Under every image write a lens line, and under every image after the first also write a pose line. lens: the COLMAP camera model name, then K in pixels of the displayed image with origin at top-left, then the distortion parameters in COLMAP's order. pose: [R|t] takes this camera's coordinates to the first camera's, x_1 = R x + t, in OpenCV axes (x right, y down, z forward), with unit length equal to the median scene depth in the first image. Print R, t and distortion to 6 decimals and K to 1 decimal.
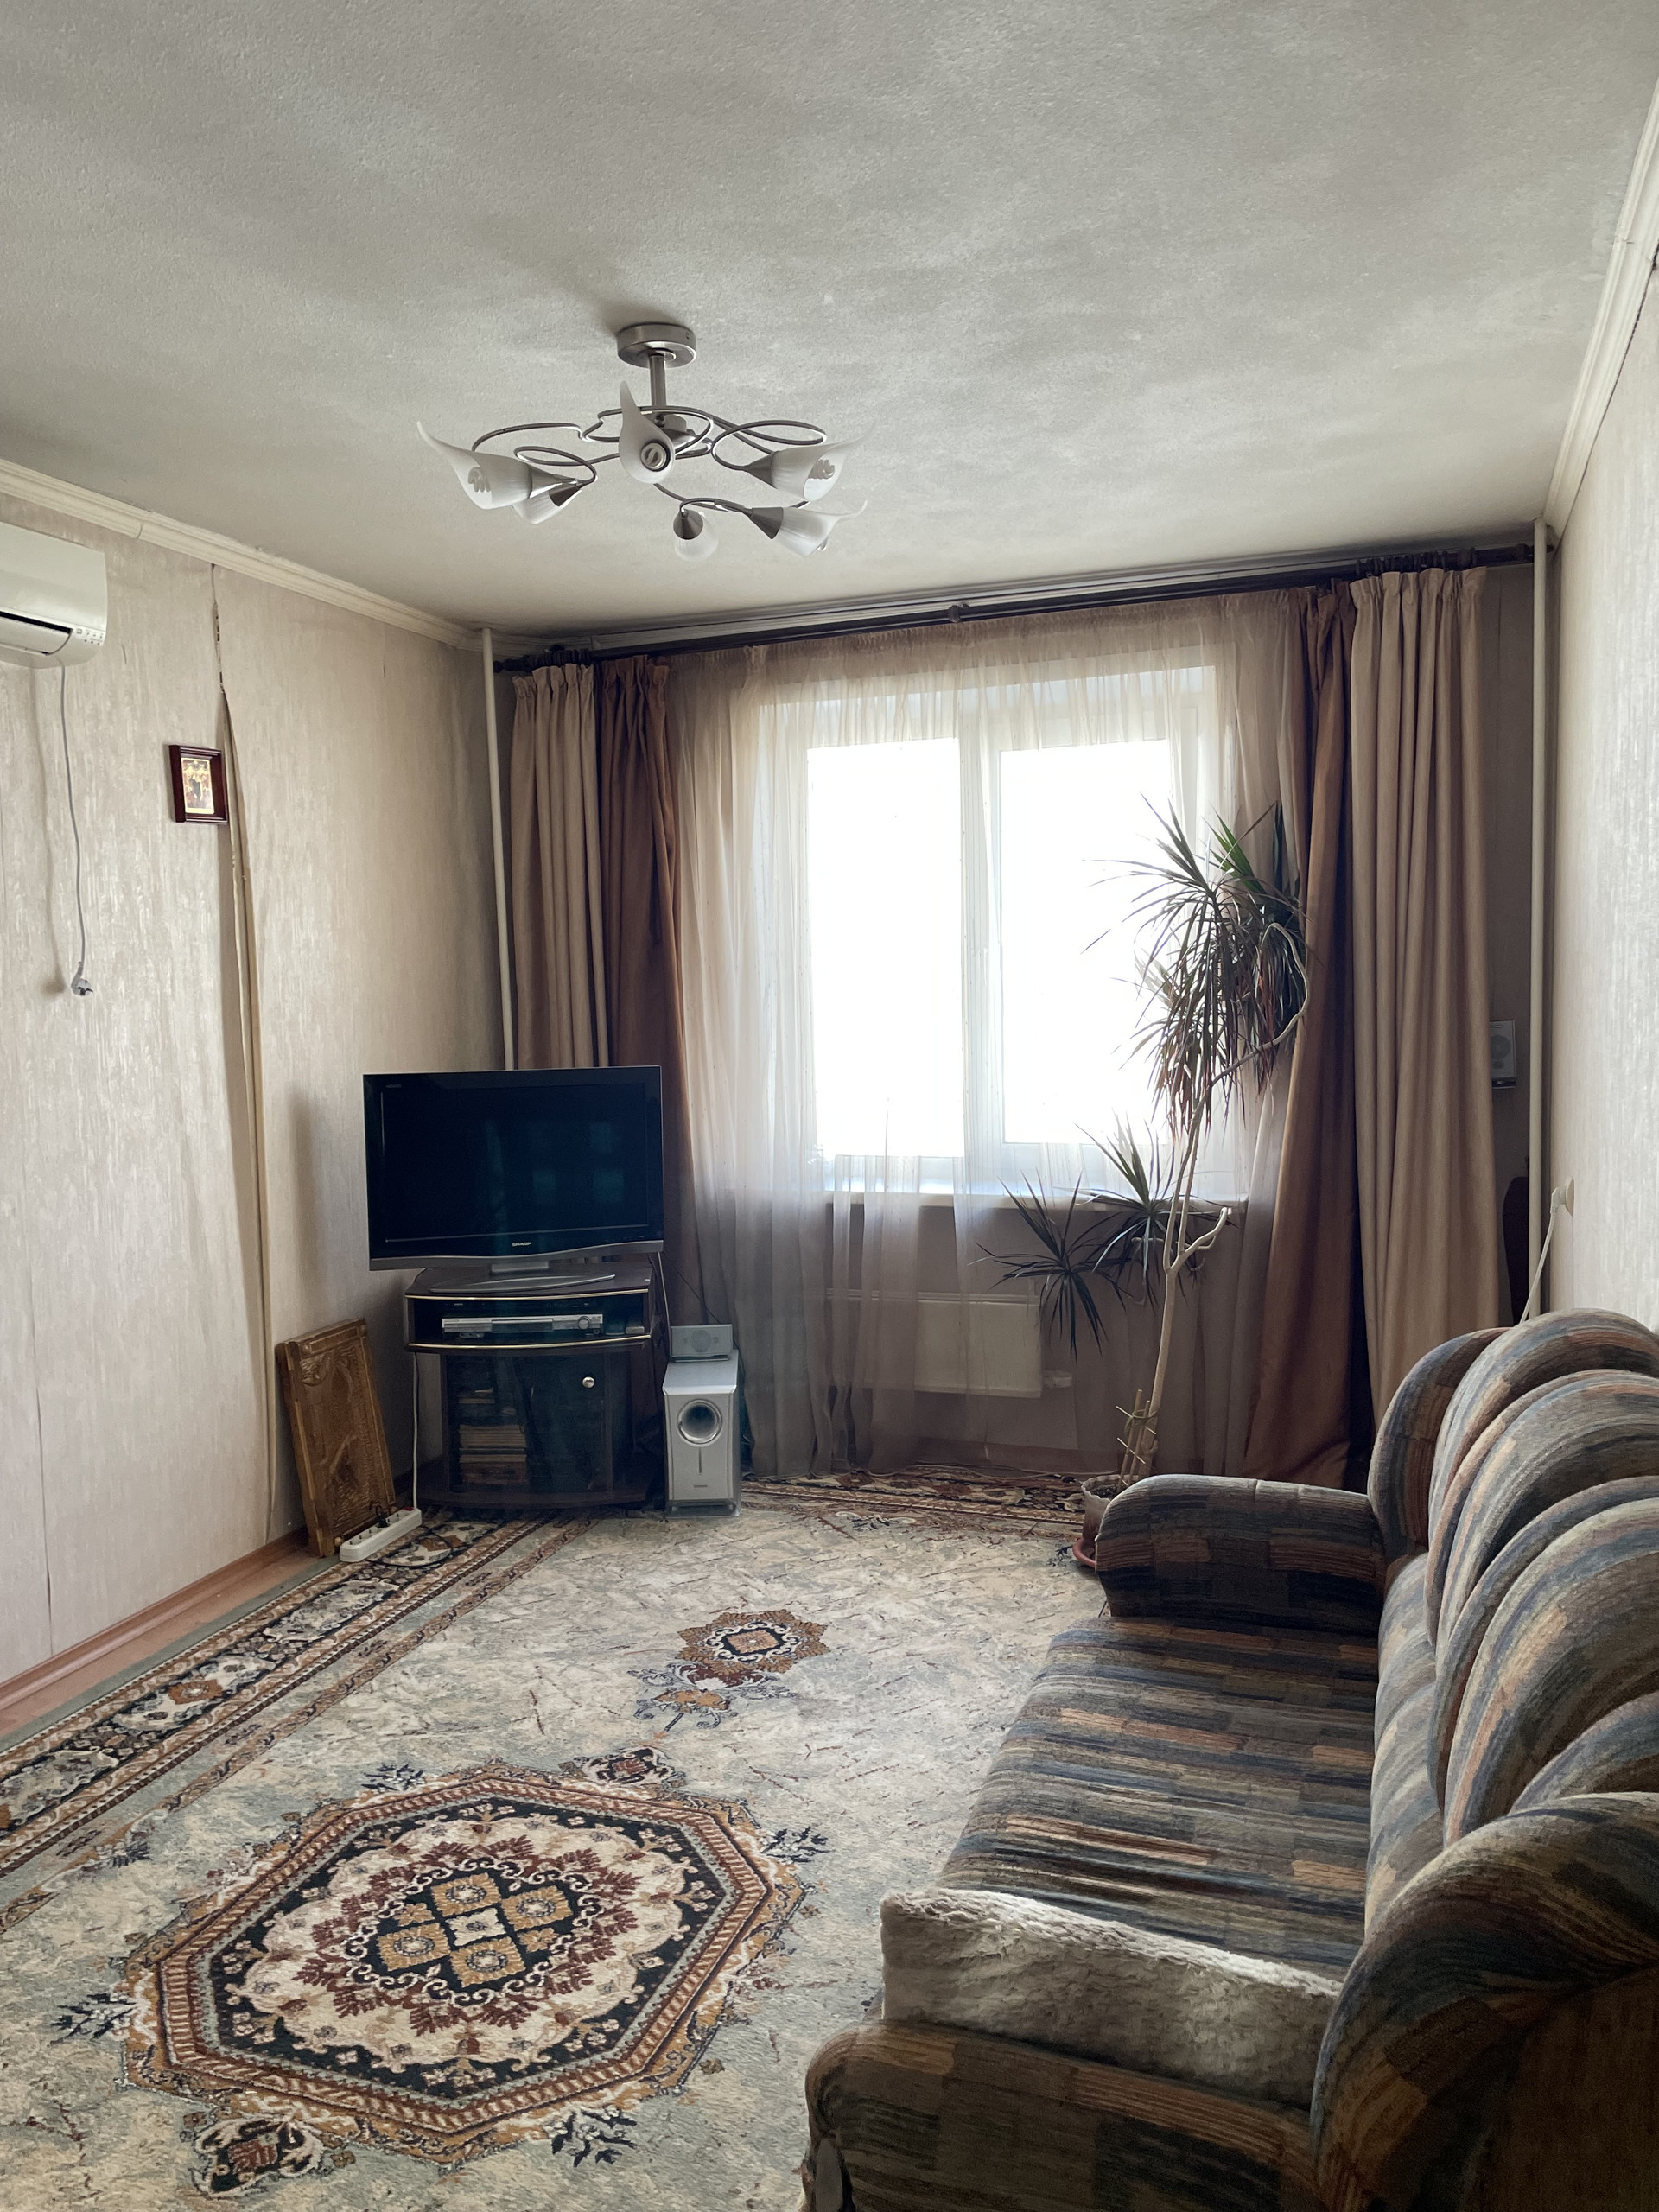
lens RADIAL K [[1655.2, 0, 826.9], [0, 1655.2, 1120.8], [0, 0, 1]] dist [0.059977, -0.074812]
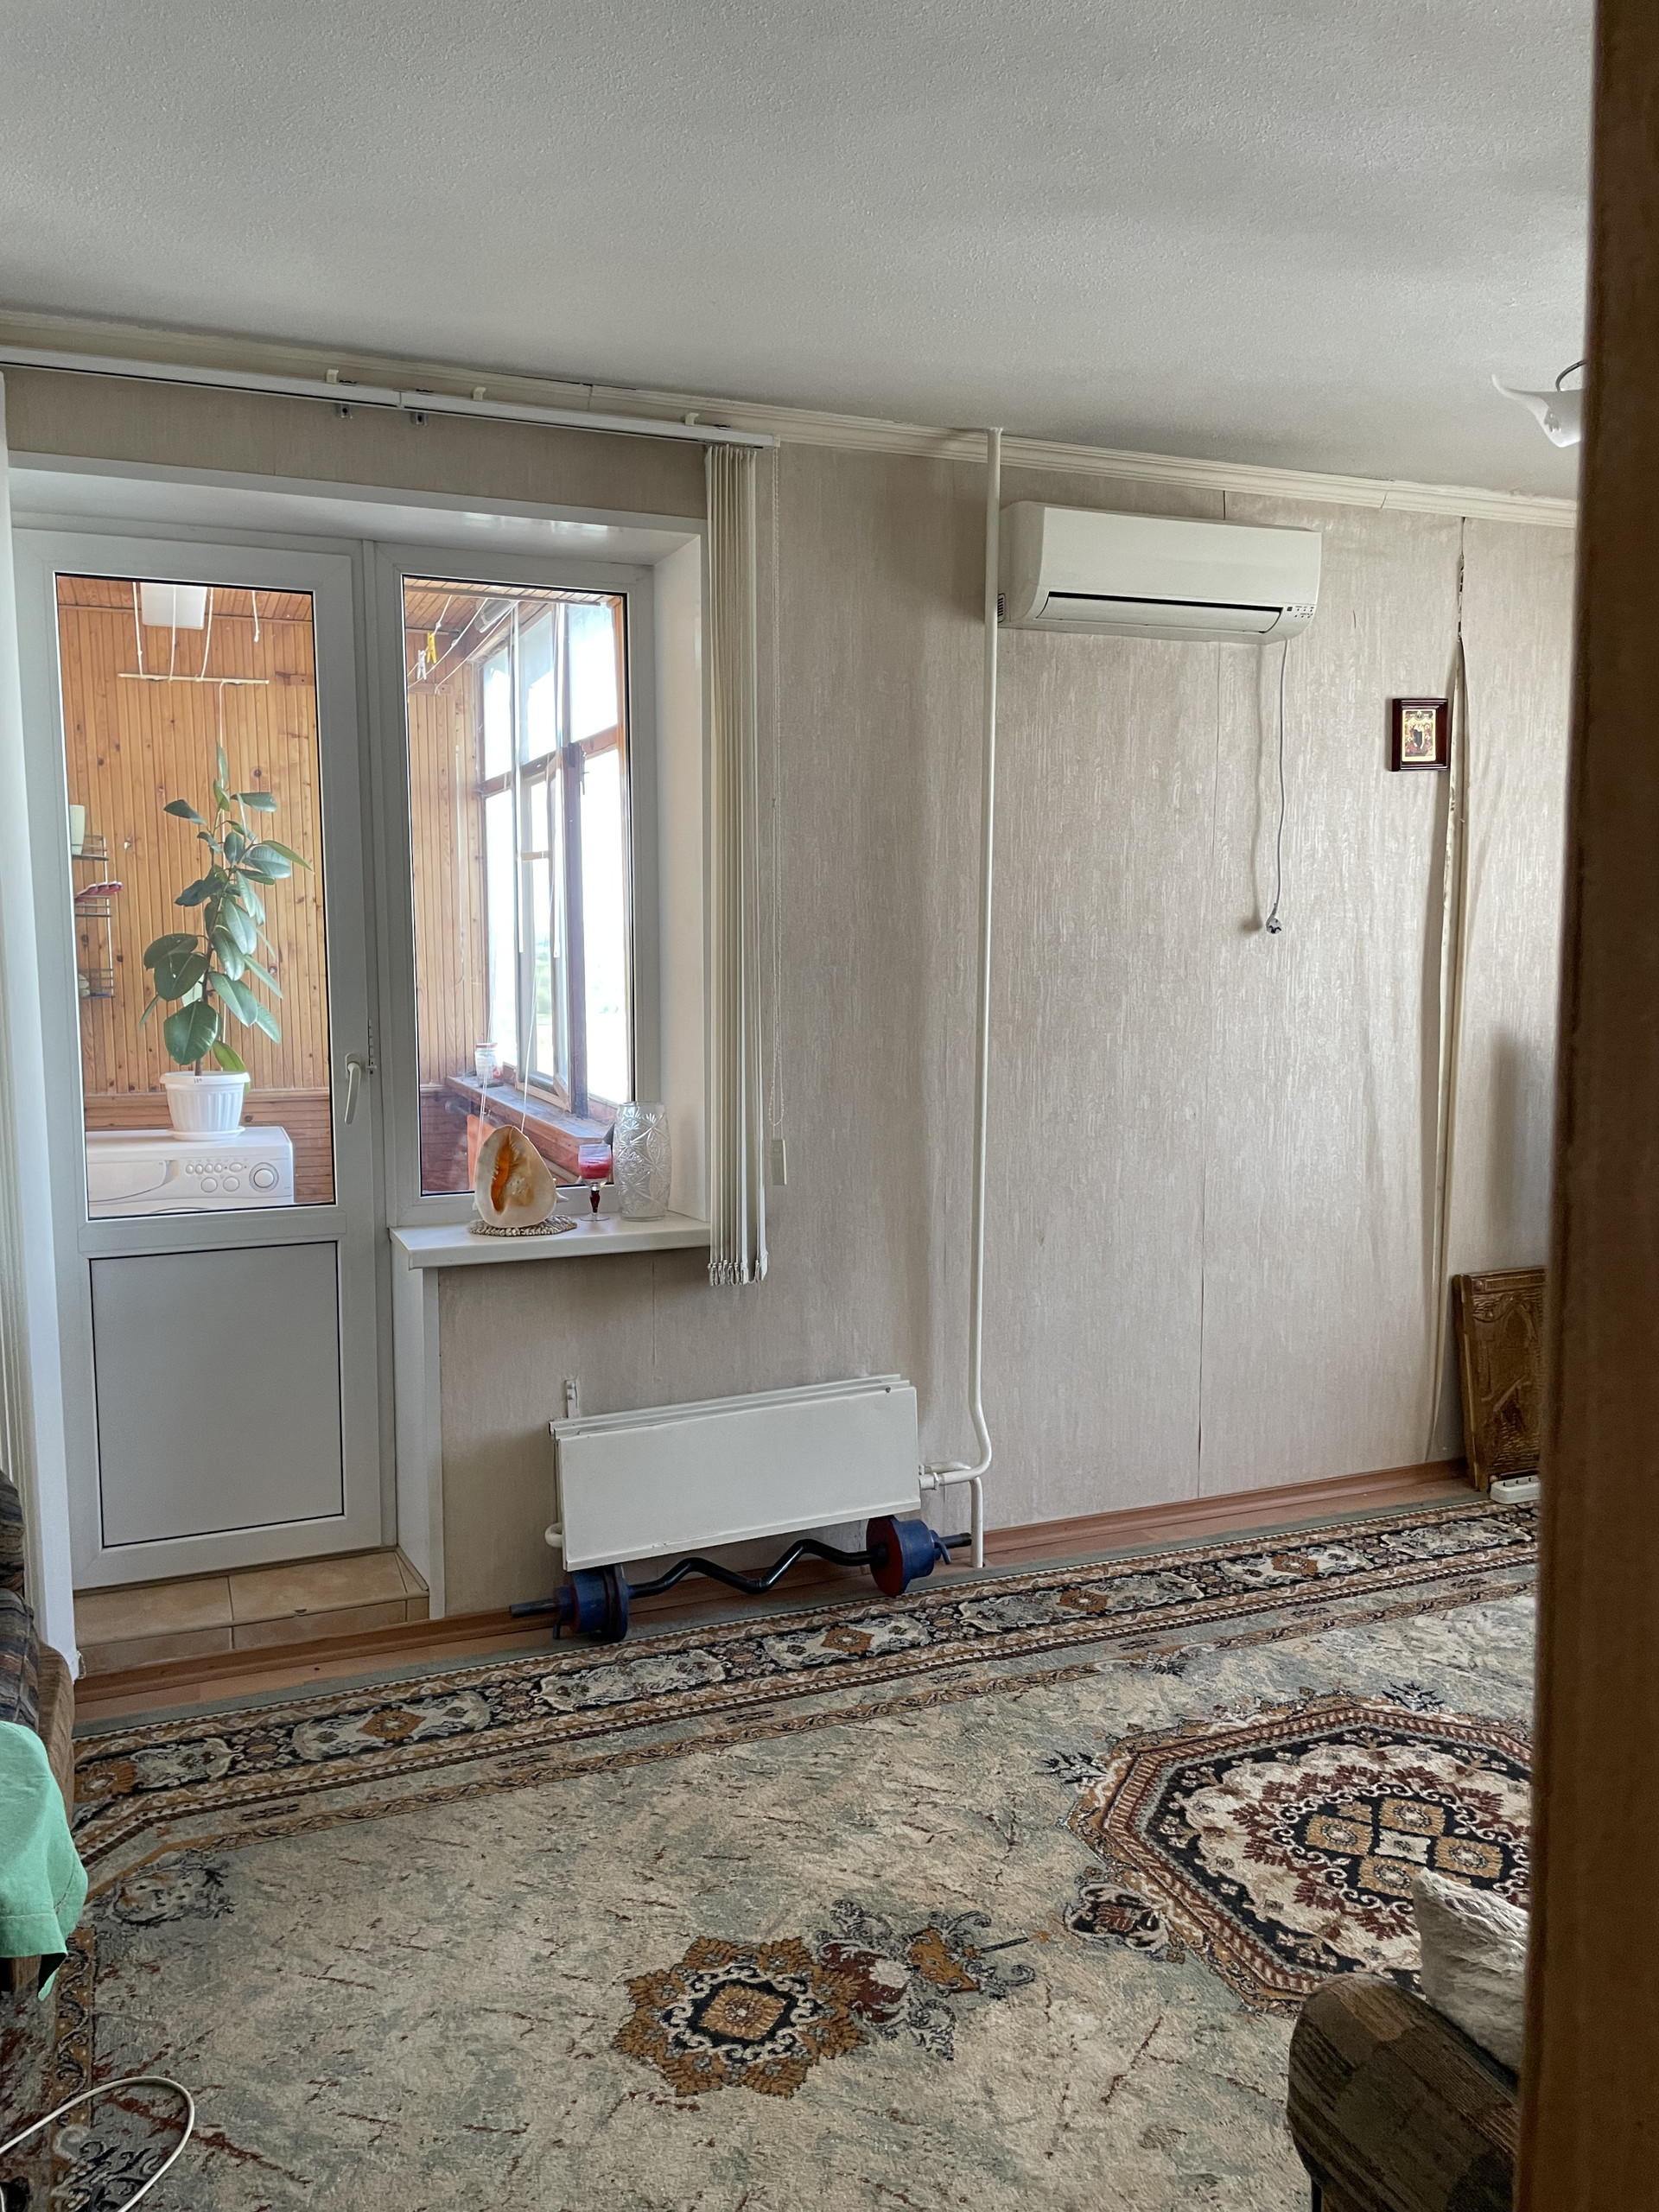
lens RADIAL K [[1655.2, 0, 833.3], [0, 1655.2, 1096.8], [0, 0, 1]] dist [0.059977, -0.074812]
pose [[0.669903, 0.101022, -0.735544, 0.198288], [-0.080218, 0.994749, 0.063564, -0.012813], [0.738102, 0.016422, 0.674489, 0.024094]]
